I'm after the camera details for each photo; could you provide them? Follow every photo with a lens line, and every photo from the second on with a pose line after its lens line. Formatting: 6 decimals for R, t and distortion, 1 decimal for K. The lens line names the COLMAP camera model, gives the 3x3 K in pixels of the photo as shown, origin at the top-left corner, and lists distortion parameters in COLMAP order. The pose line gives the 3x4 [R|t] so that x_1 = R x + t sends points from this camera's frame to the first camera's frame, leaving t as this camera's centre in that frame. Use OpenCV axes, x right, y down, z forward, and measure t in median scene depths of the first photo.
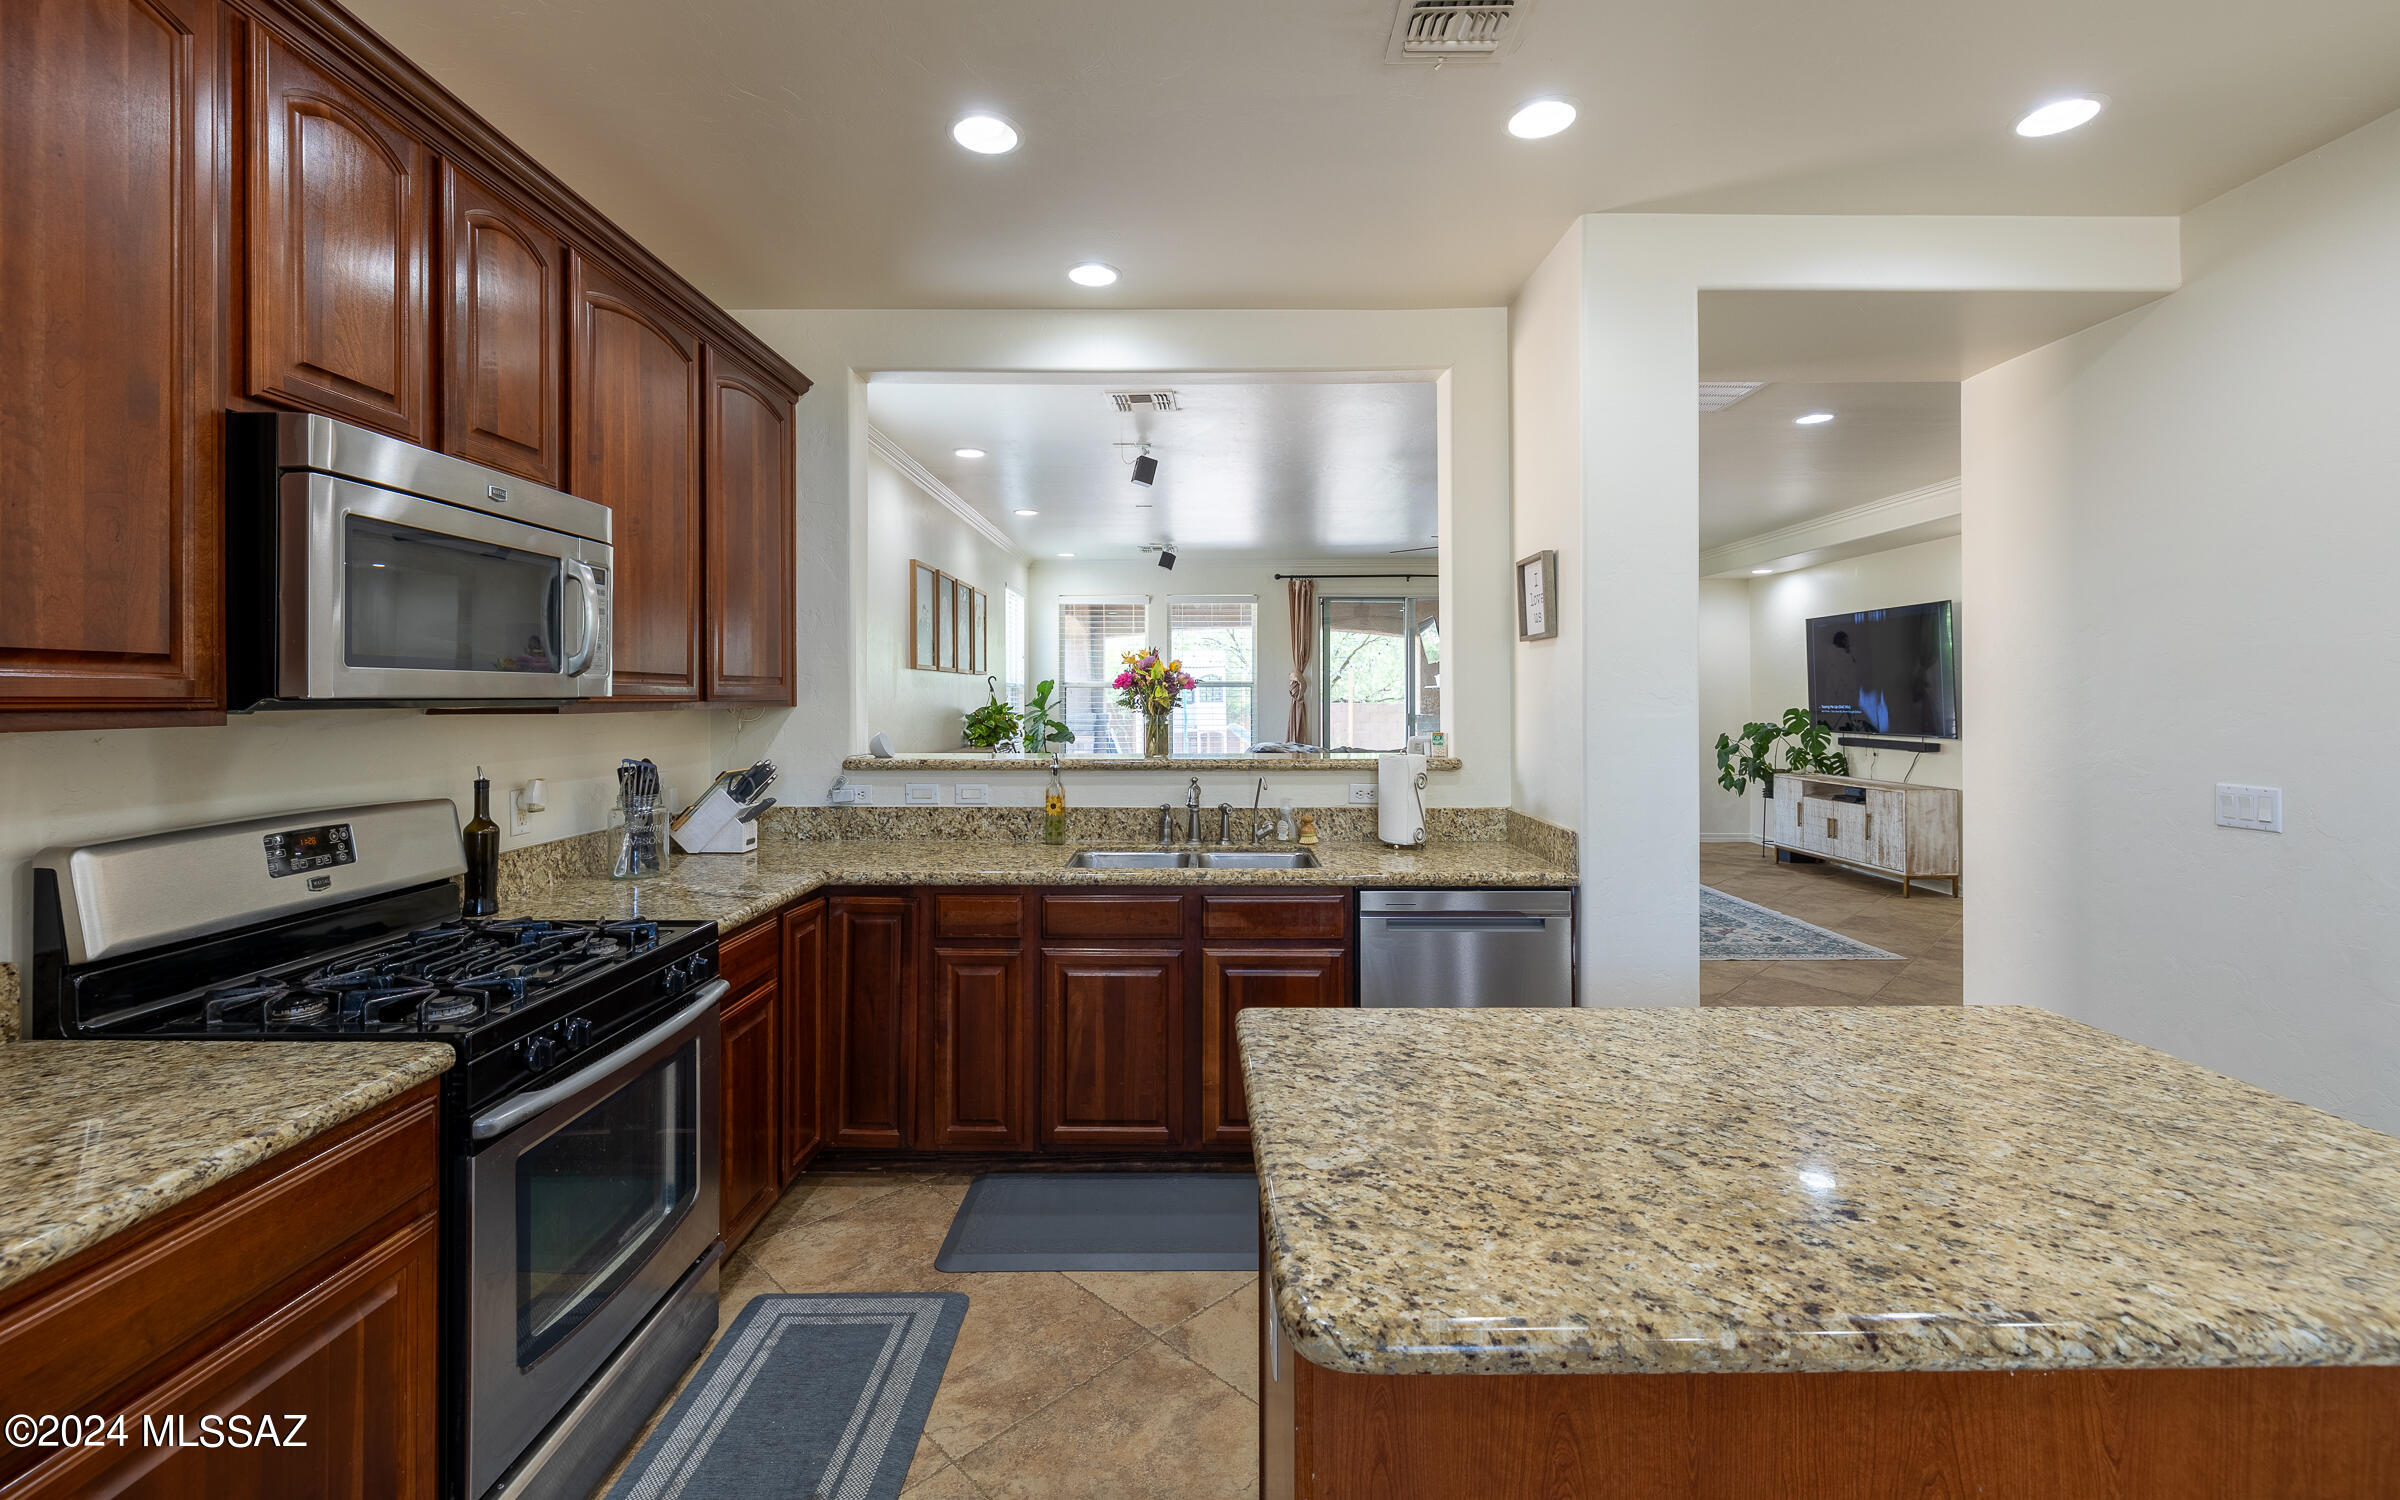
lens RADIAL K [[1013.9, 0, 1202.4], [0, 1013.9, 701.2], [0, 0, 1]] dist [-0.002337, -0.000253]
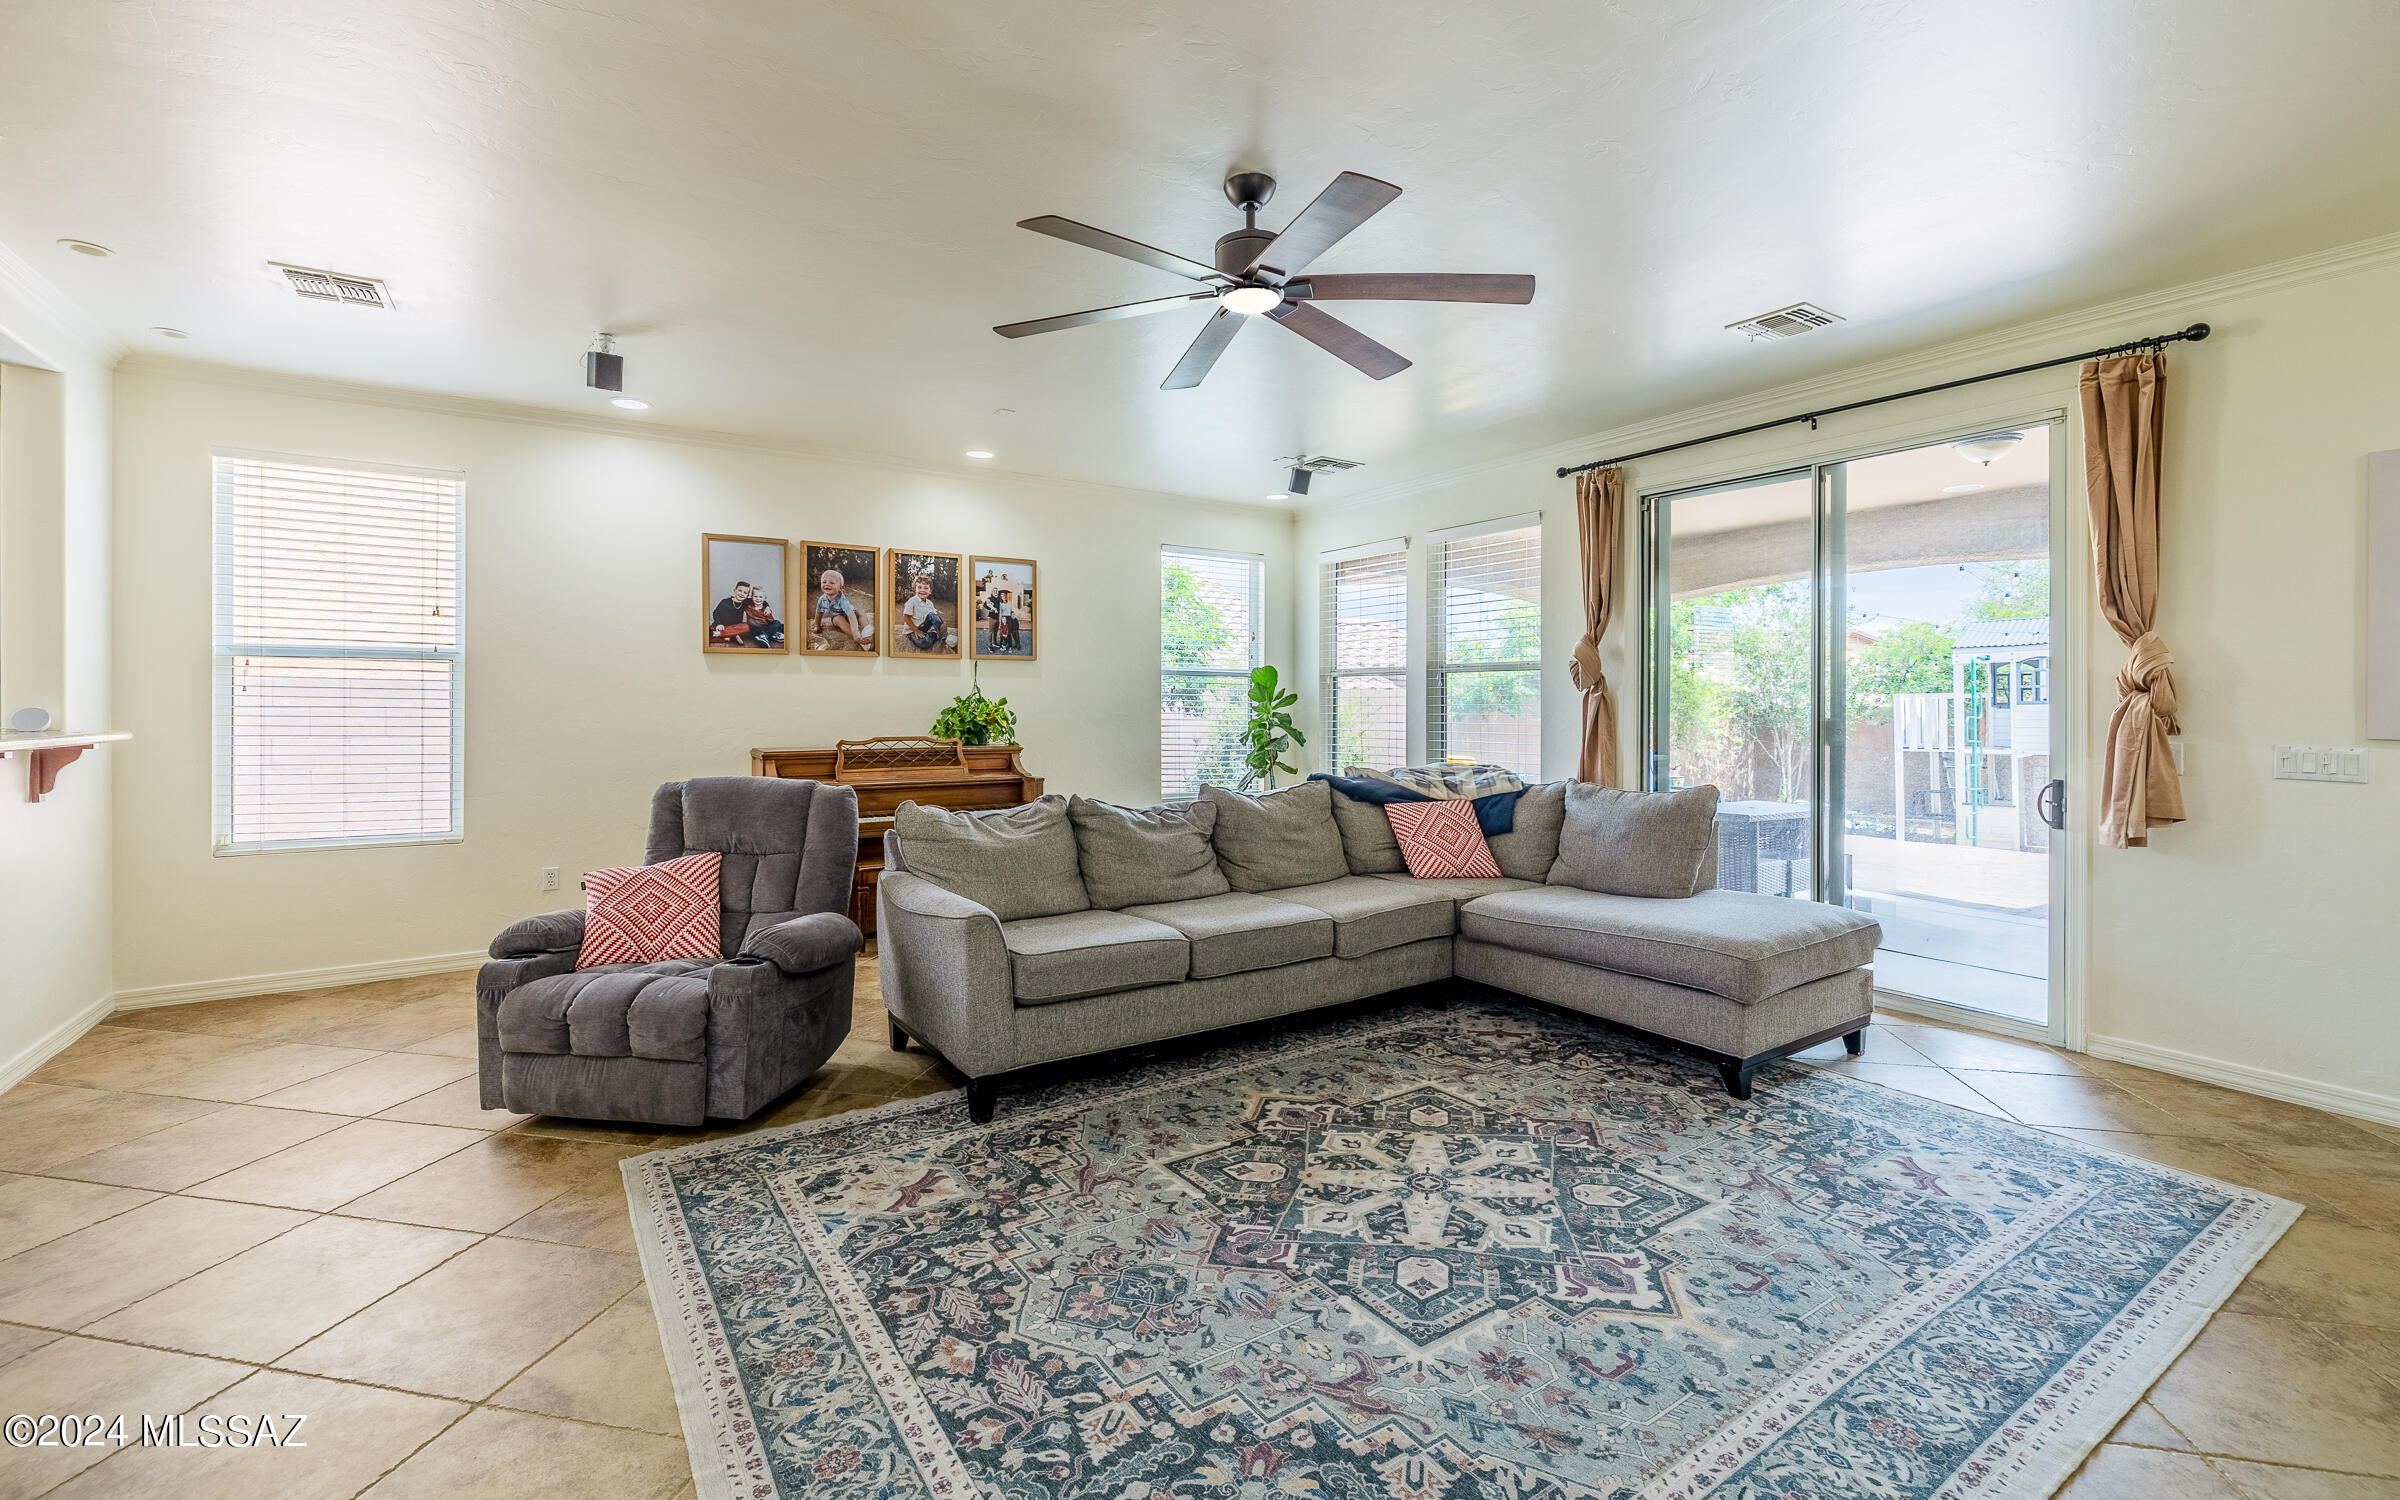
lens RADIAL K [[1013.9, 0, 1187.7], [0, 1013.9, 689.6], [0, 0, 1]] dist [-0.002337, -0.000253]
pose [[0.547226, -0.009380, -0.836933, 1.492928], [-0.006095, 0.999866, -0.015192, 0.026127], [0.836963, 0.013414, 0.547095, 1.797285]]
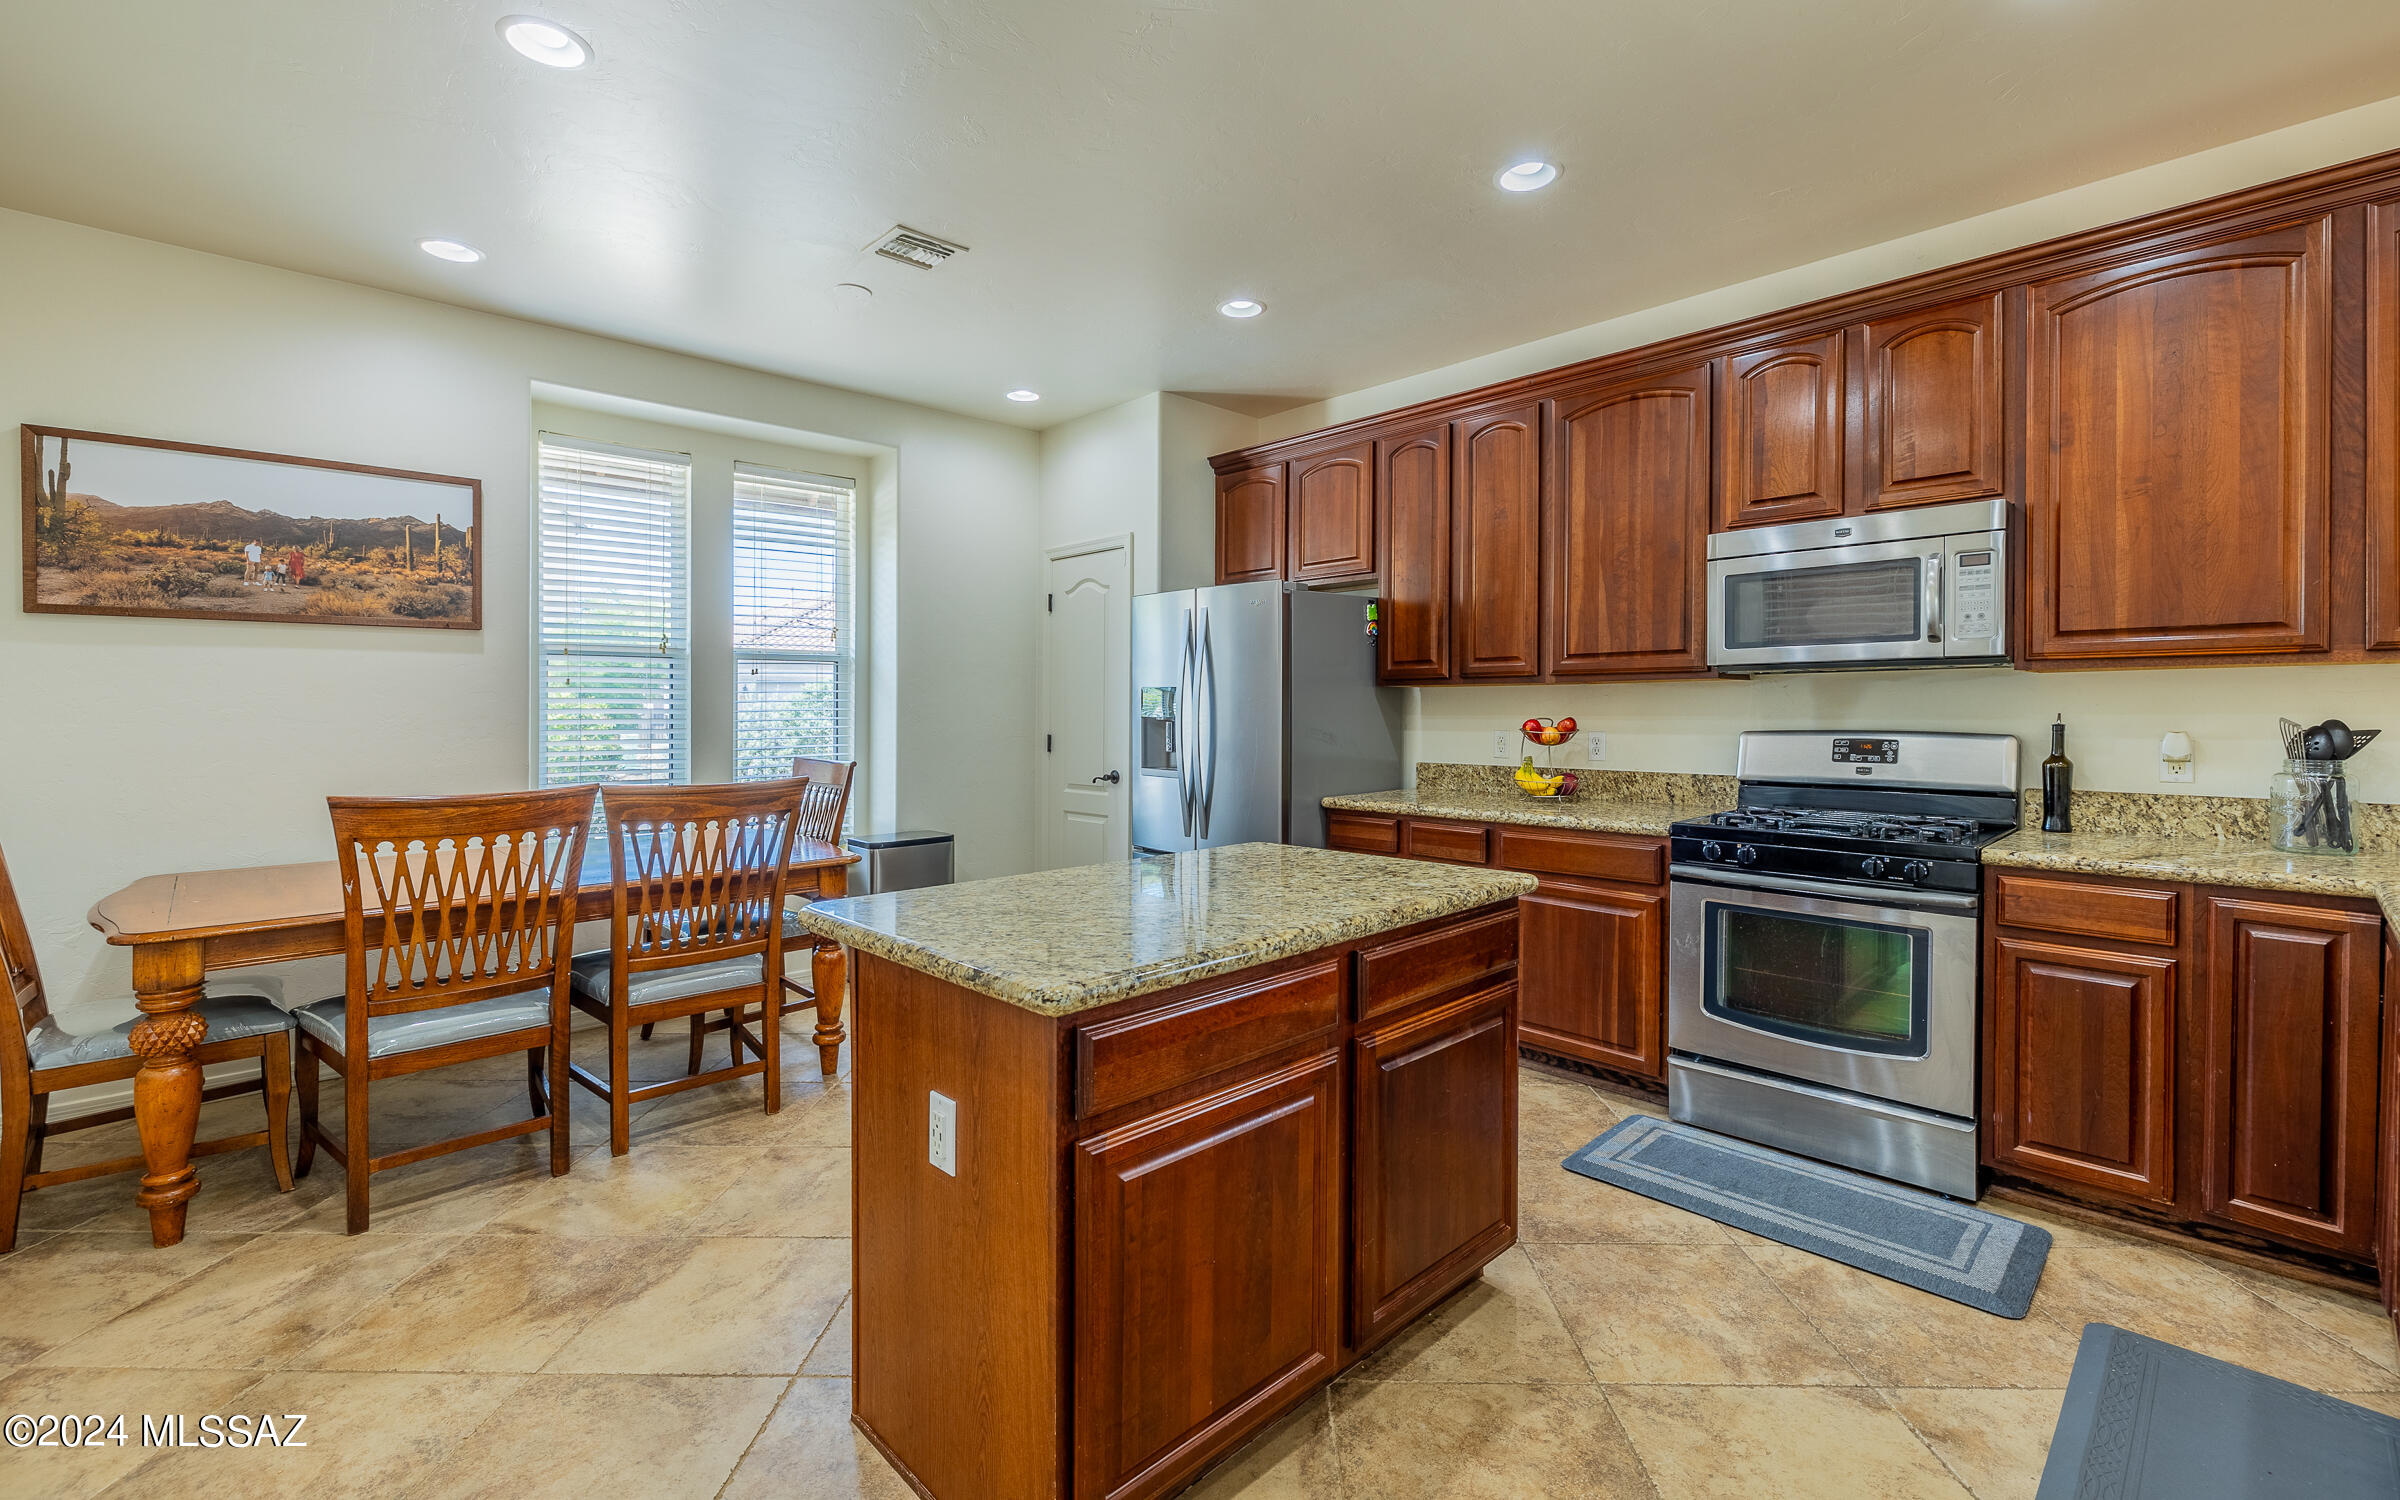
lens RADIAL K [[1013.9, 0, 1210.6], [0, 1013.9, 711.1], [0, 0, 1]] dist [-0.002337, -0.000253]
pose [[-0.721139, 0.004990, -0.692772, 0.726552], [0.001548, 0.999983, 0.005591, 0.042283], [0.692788, 0.002960, -0.721135, 0.944931]]
